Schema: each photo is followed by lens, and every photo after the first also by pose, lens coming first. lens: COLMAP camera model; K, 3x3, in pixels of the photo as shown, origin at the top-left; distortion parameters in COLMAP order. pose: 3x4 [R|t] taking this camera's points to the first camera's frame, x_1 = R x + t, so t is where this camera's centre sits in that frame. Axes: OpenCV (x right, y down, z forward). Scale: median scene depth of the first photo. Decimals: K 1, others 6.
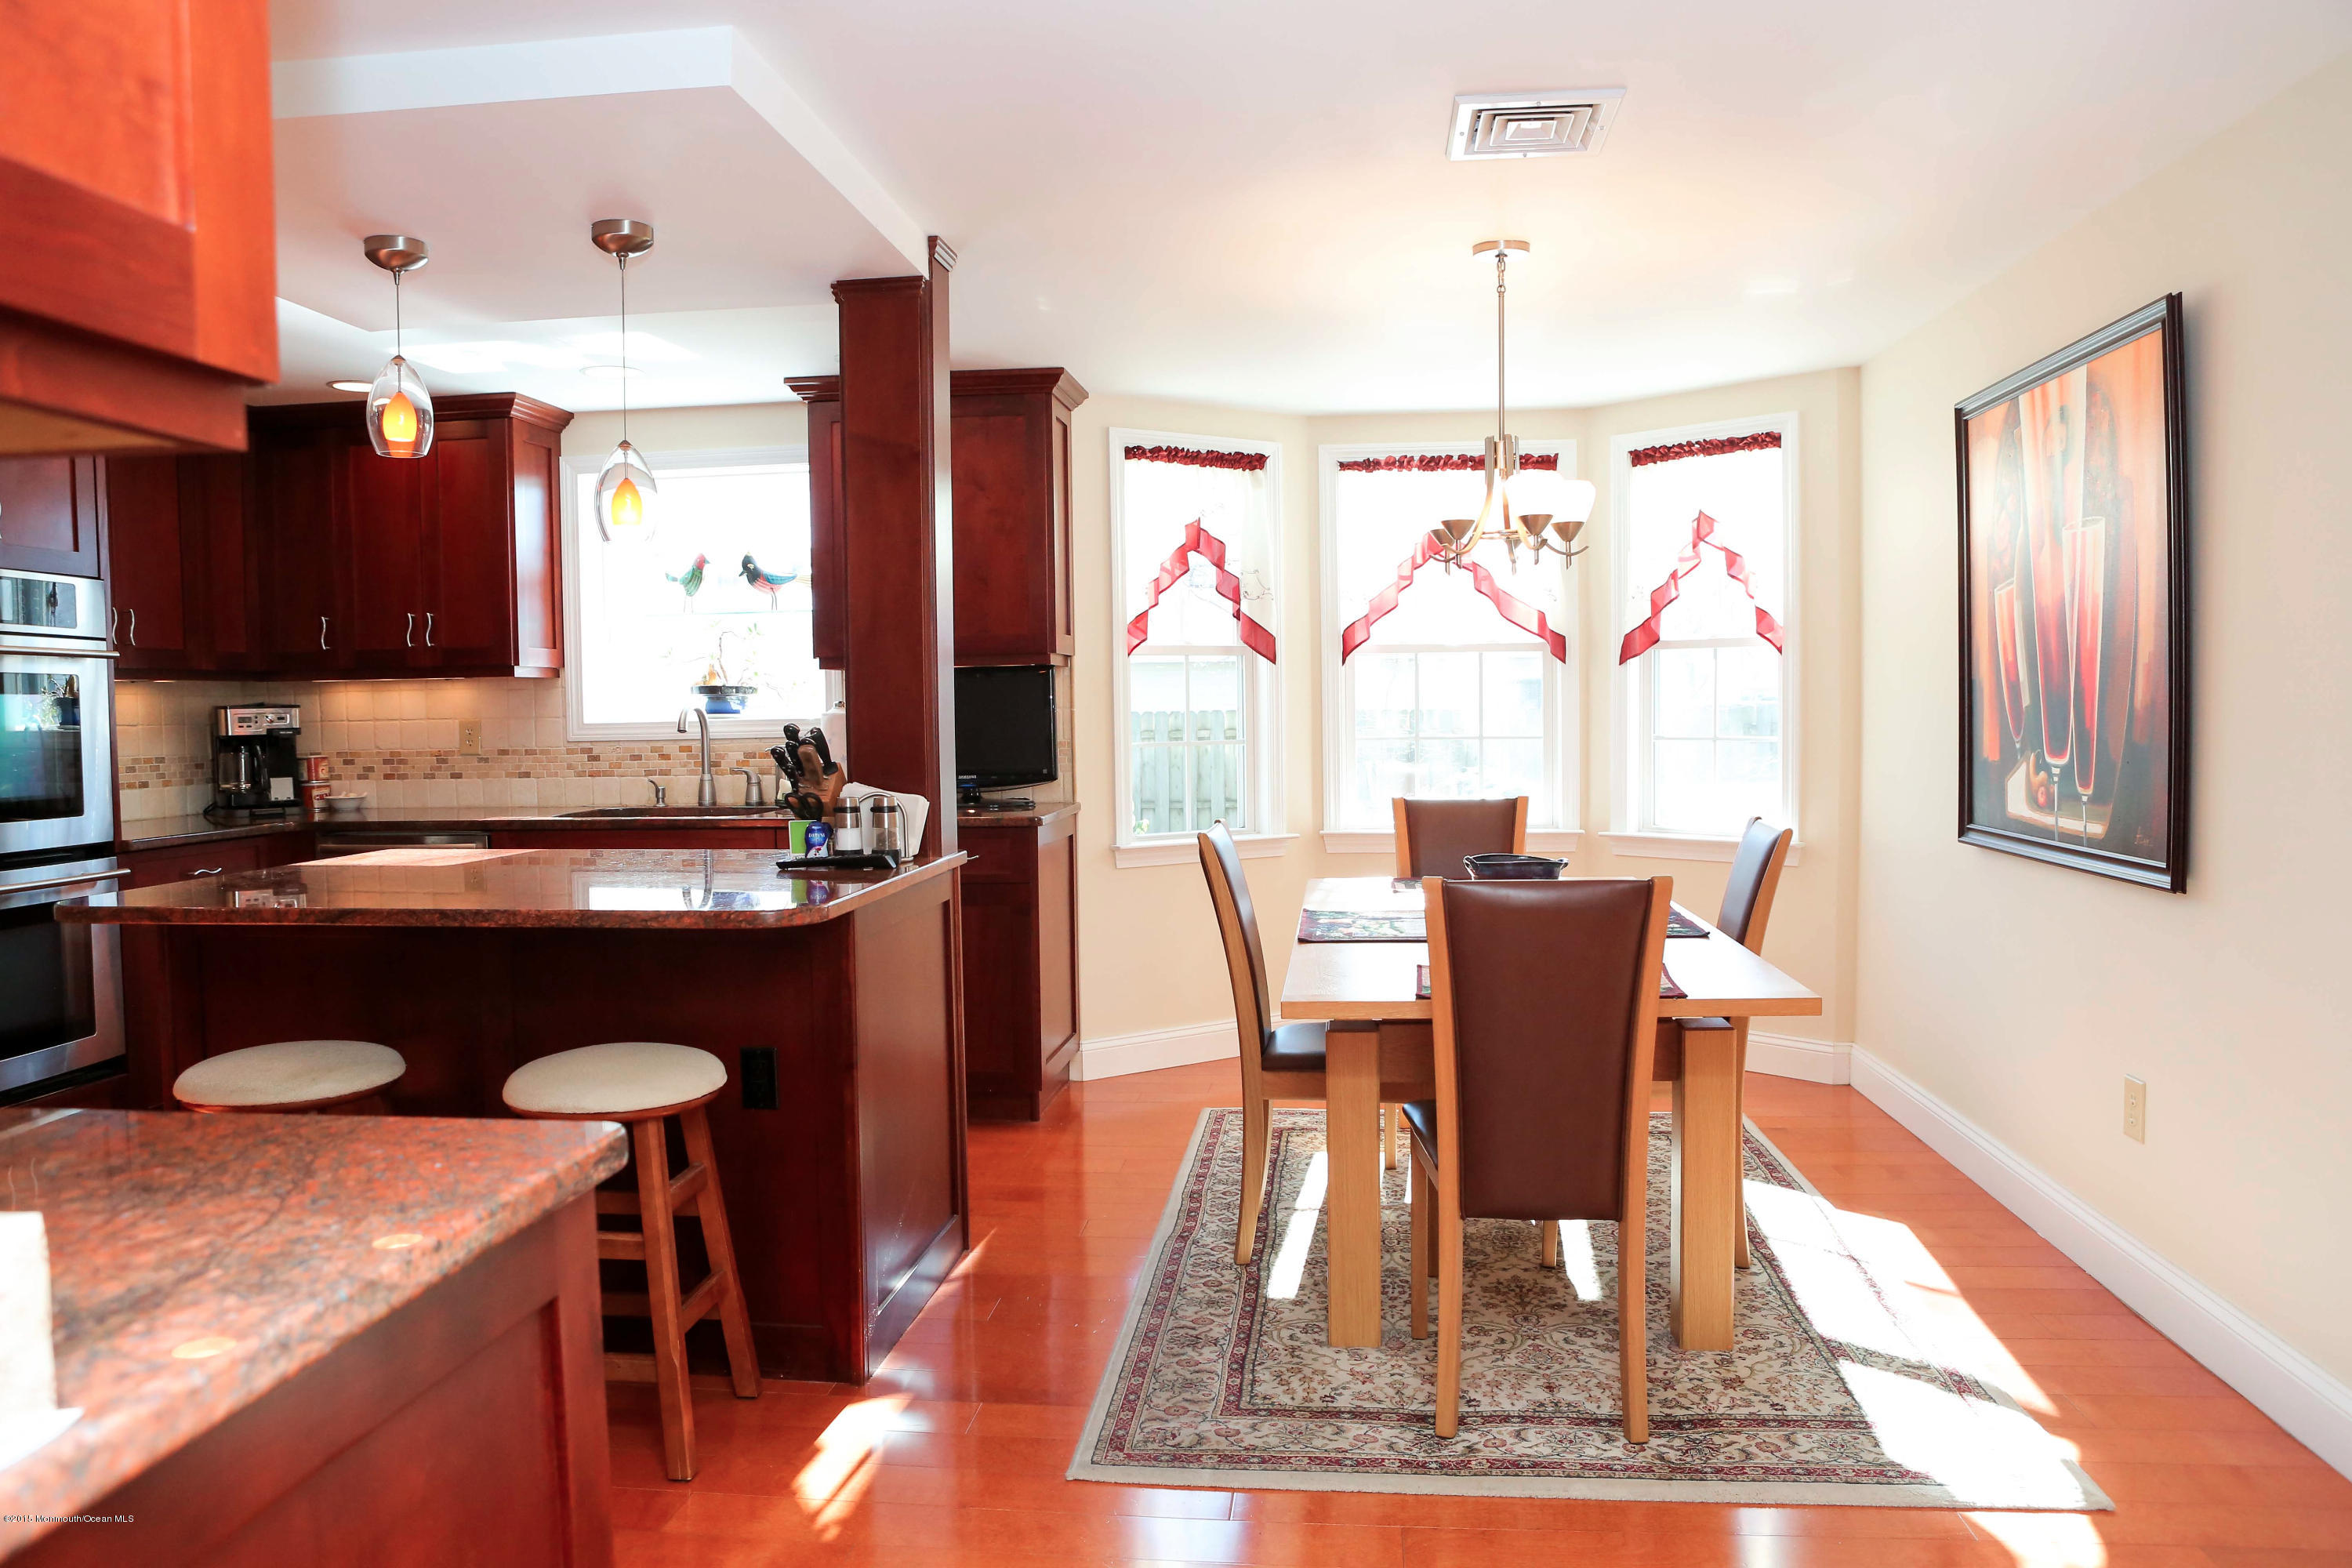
lens RADIAL K [[1602.2, 0, 1165.0], [0, 1602.2, 786.1], [0, 0, 1]] dist [-0.073766, 0.006830]
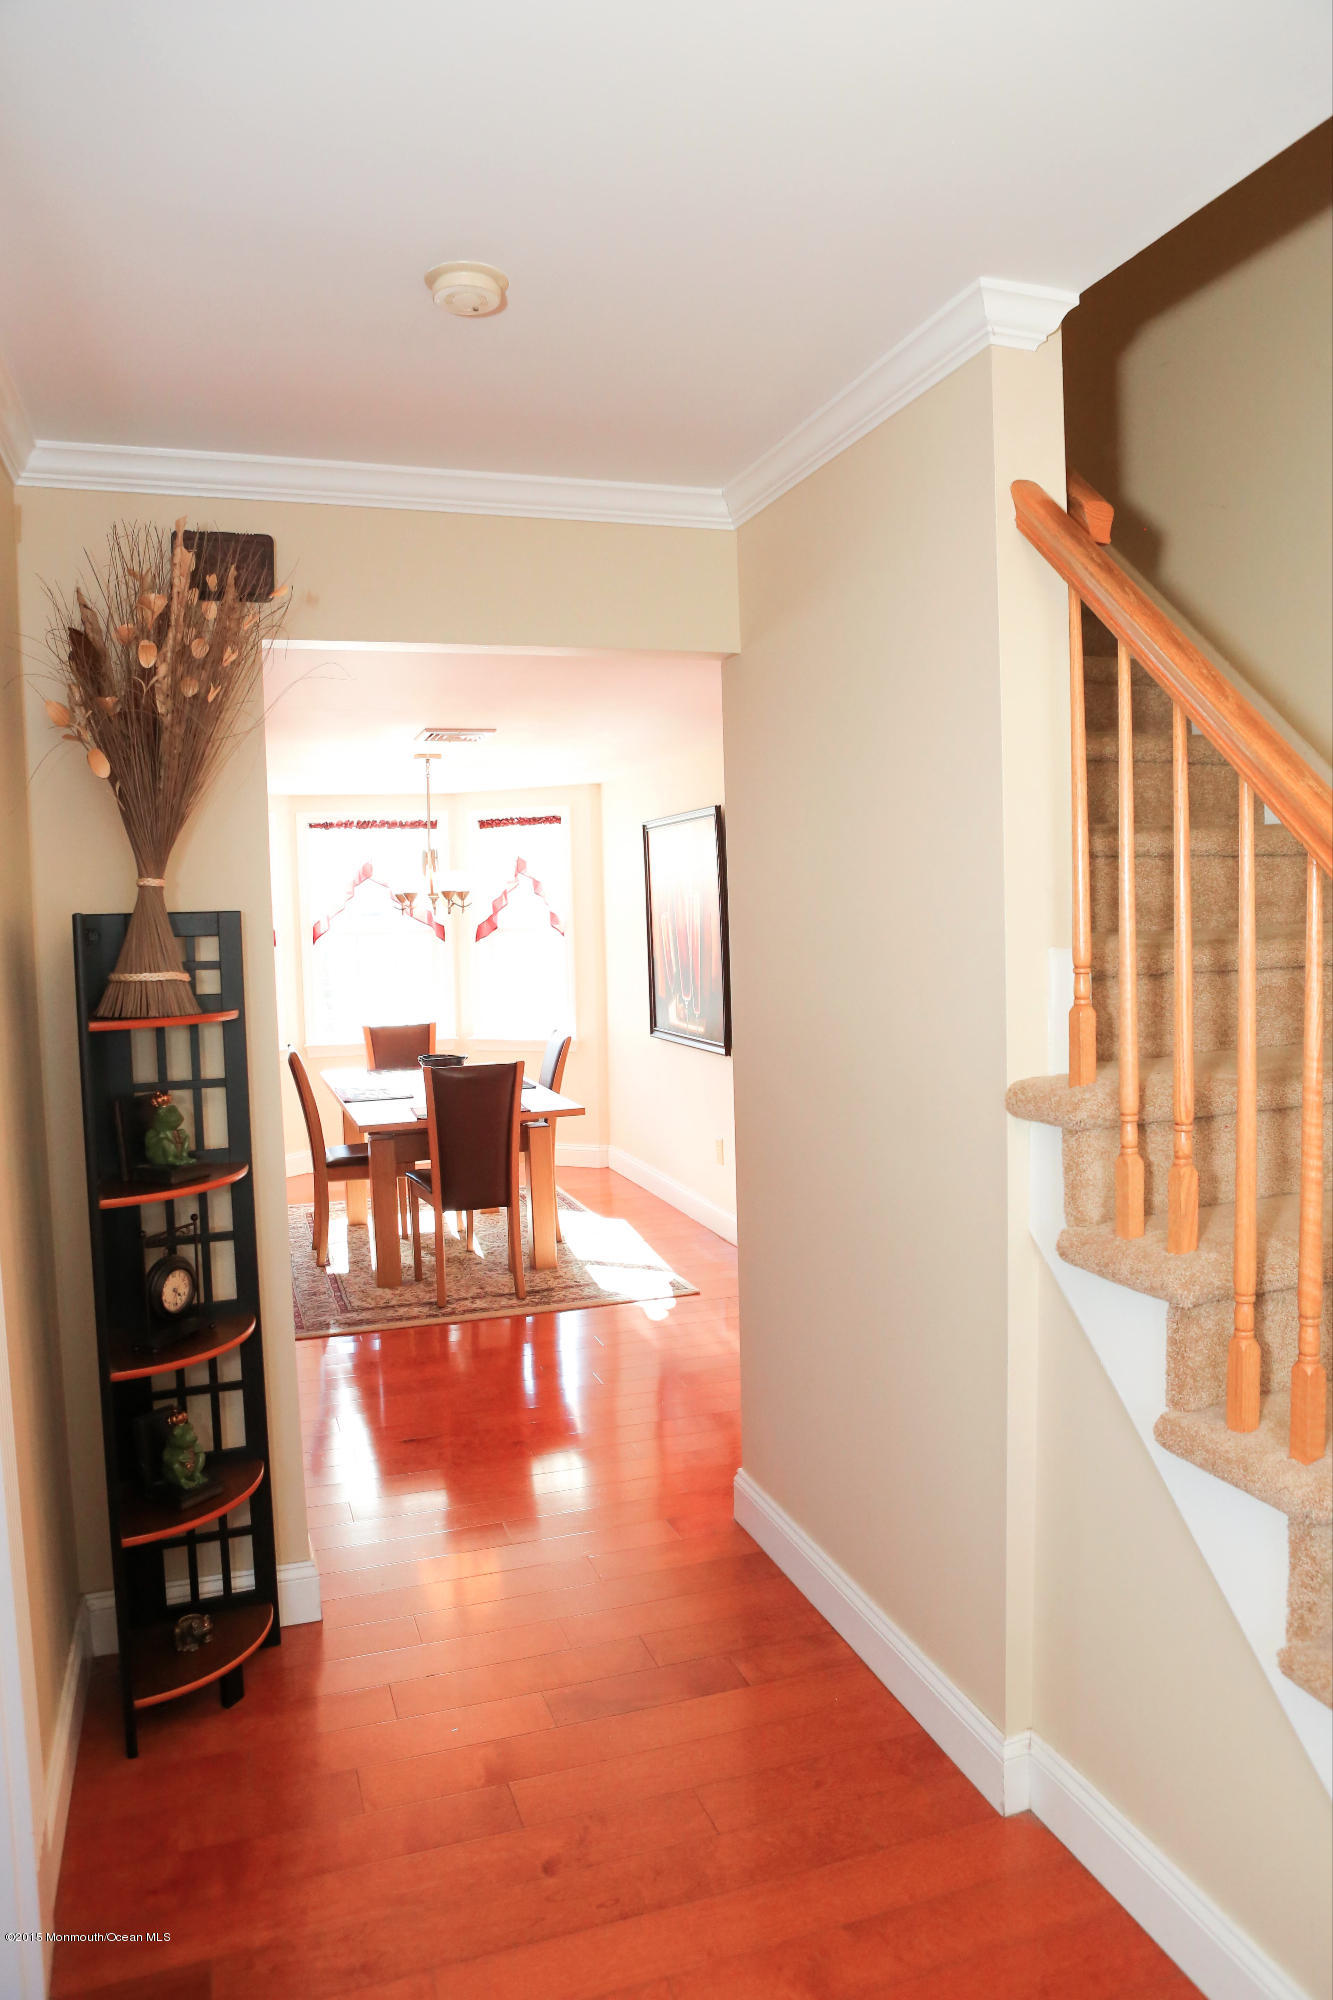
lens RADIAL K [[1362.4, 0, 667.2], [0, 1362.4, 995.3], [0, 0, 1]] dist [-0.073766, 0.006830]
pose [[0.902652, -0.036450, 0.428825, -0.238957], [0.035922, 0.999311, 0.009326, -0.034865], [-0.428869, 0.006986, 0.903340, -0.625848]]
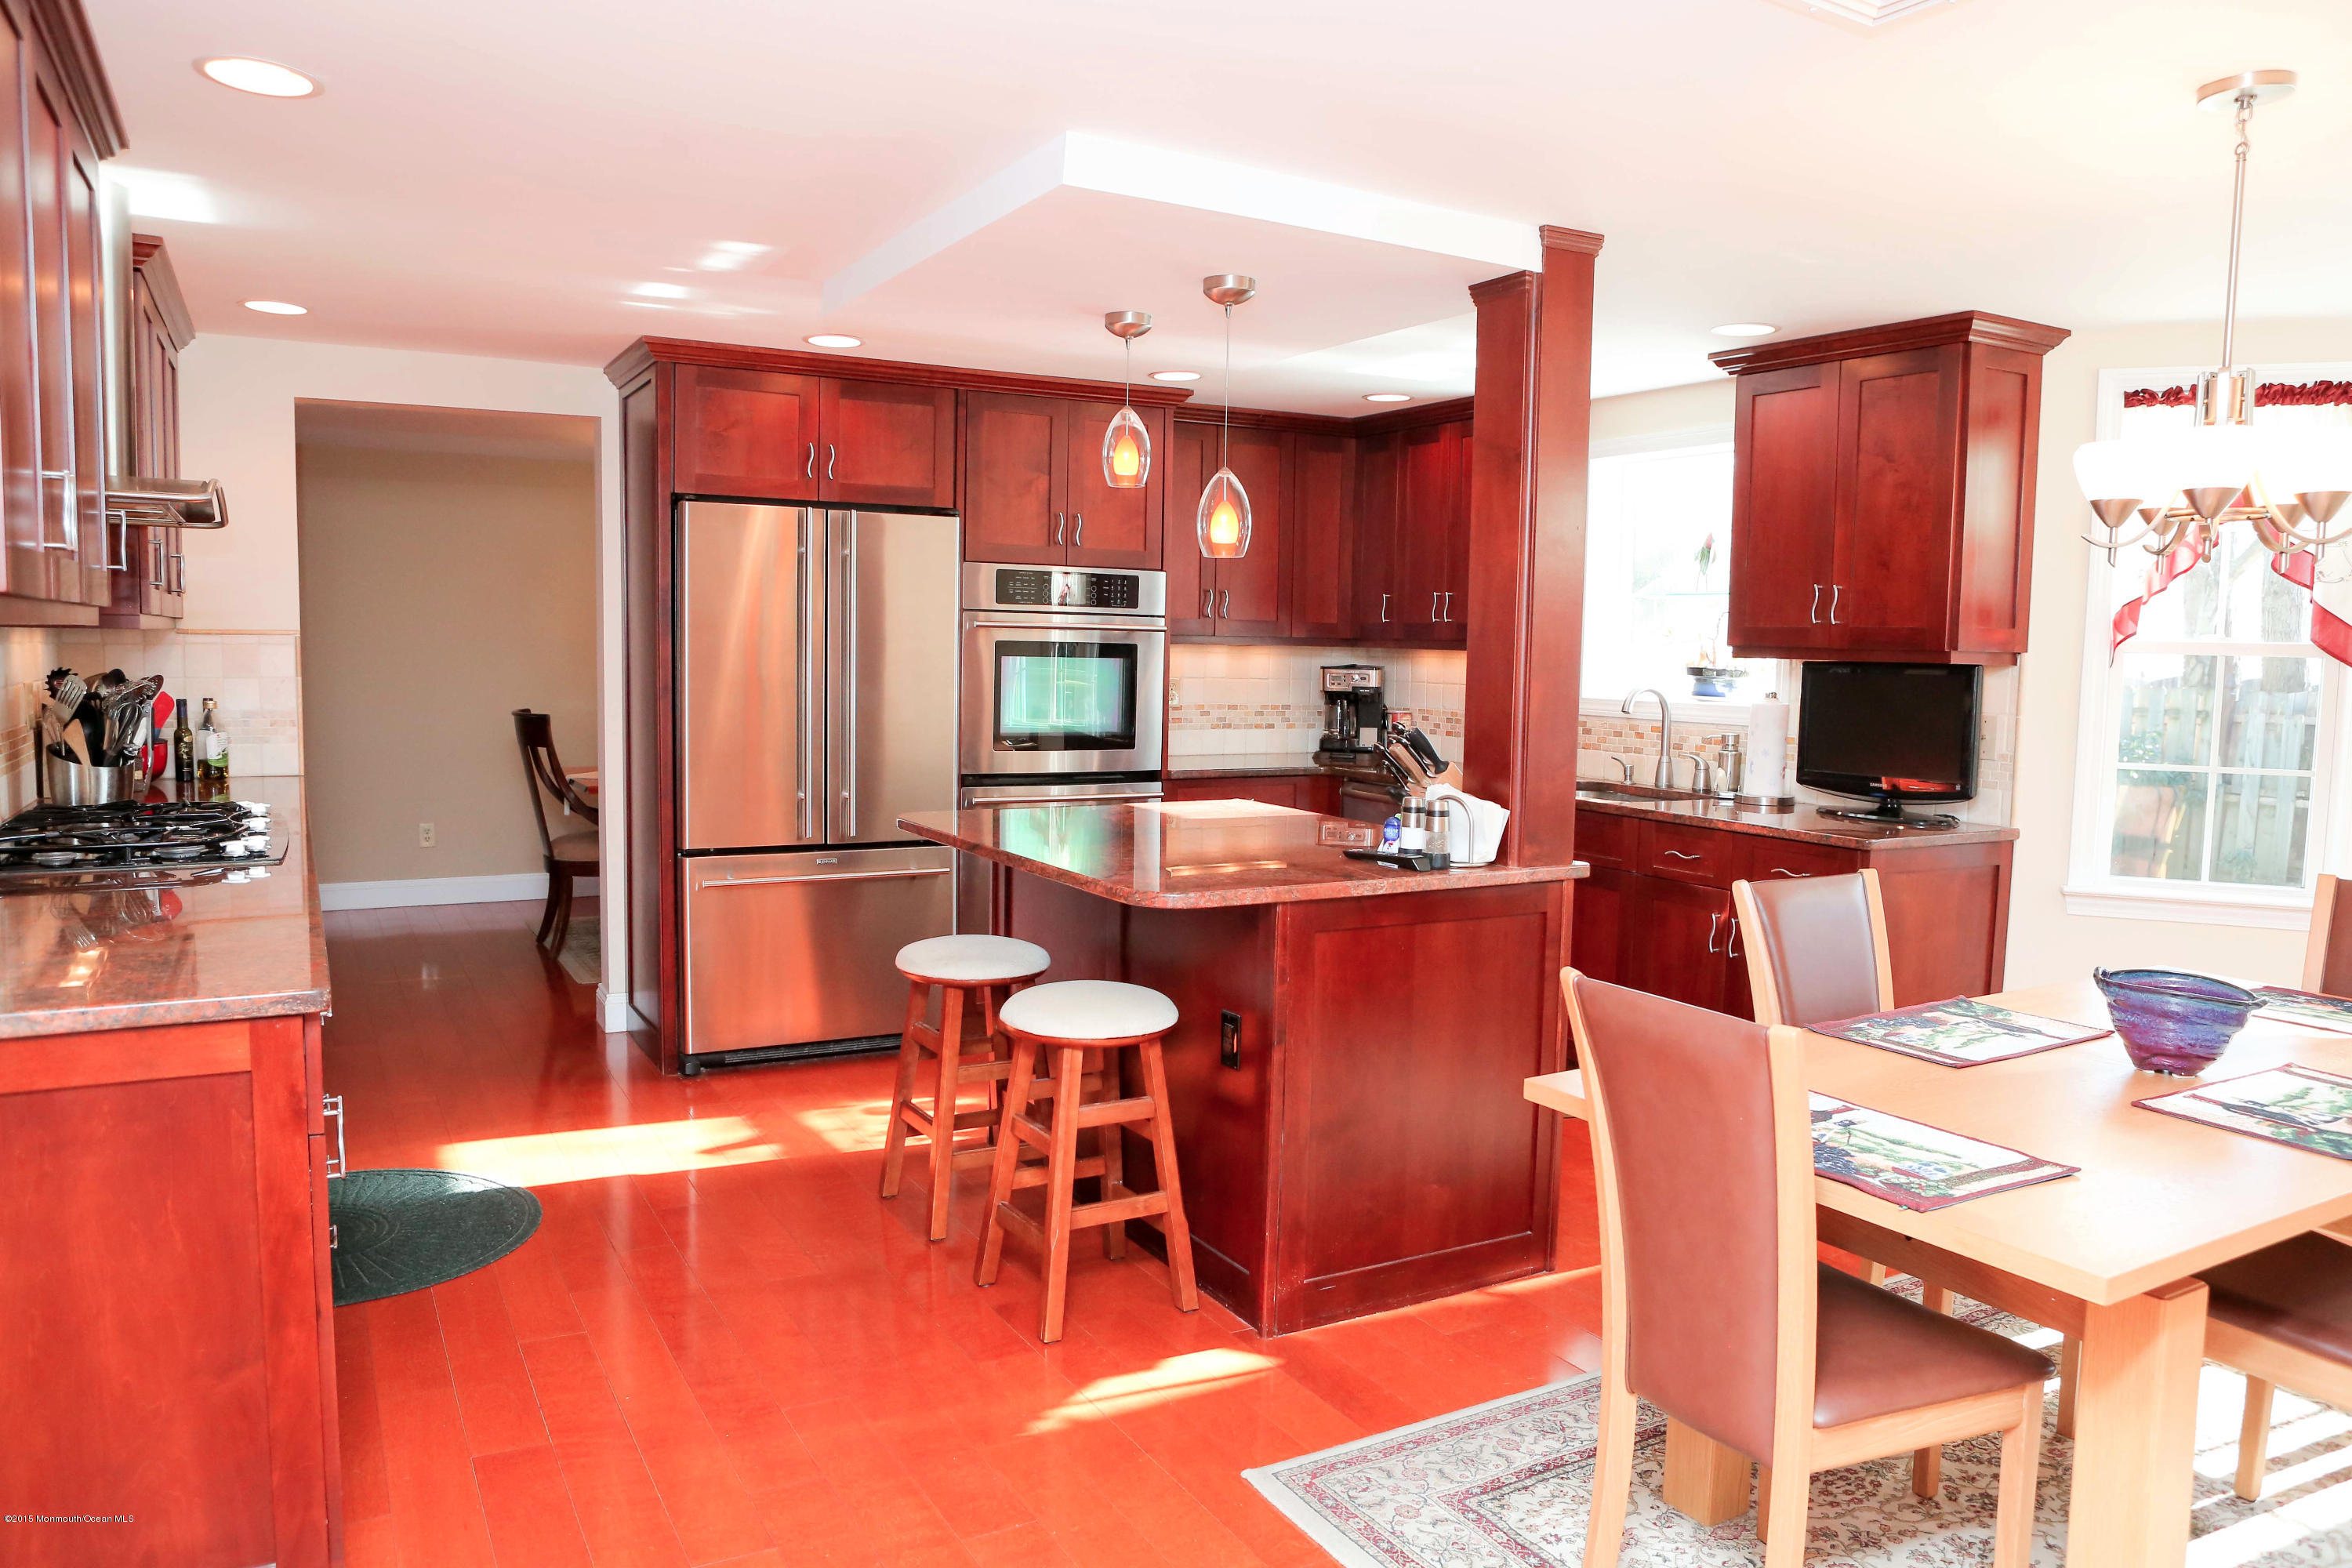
lens RADIAL K [[1602.2, 0, 1187.0], [0, 1602.2, 788.2], [0, 0, 1]] dist [-0.073766, 0.006830]
pose [[0.594679, 0.100807, -0.797618, 0.443670], [-0.070201, 0.994829, 0.073392, -0.053218], [0.800893, 0.012349, 0.598681, 0.217436]]
